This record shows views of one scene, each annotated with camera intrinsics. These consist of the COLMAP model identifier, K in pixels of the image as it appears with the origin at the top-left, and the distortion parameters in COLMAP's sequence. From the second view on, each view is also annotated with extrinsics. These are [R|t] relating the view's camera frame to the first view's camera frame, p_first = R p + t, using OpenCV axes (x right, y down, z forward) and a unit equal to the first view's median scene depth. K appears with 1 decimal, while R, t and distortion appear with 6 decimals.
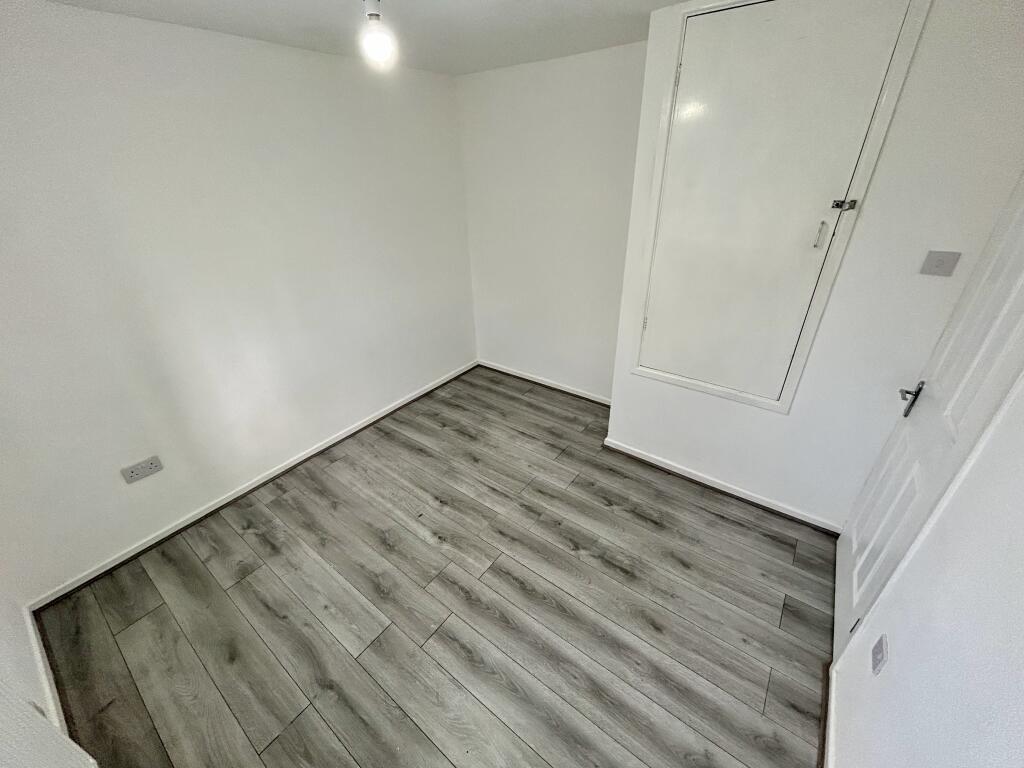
lens RADIAL K [[413.4, 0, 513.3], [0, 413.4, 381.9], [0, 0, 1]] dist [-0.003472, 0.000621]
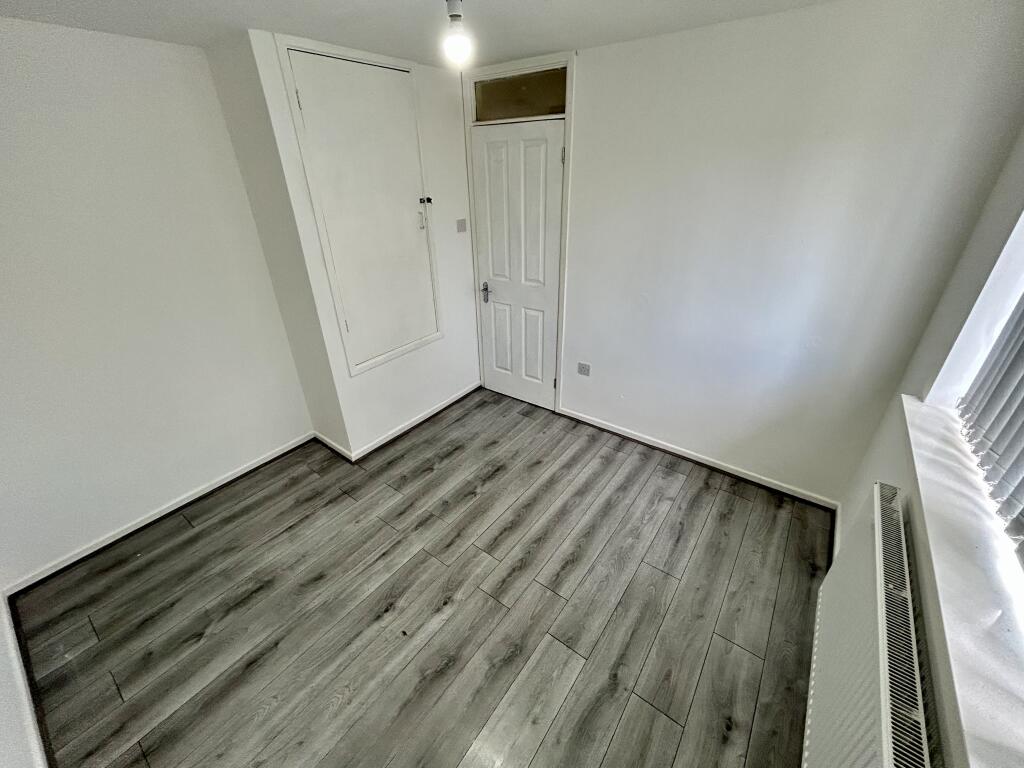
lens RADIAL K [[413.4, 0, 501.7], [0, 413.4, 385.2], [0, 0, 1]] dist [-0.003472, 0.000621]
pose [[0.008712, -0.450553, 0.892707, -0.720827], [0.495376, 0.777440, 0.387543, -0.246937], [-0.868635, 0.438849, 0.229966, 0.484310]]
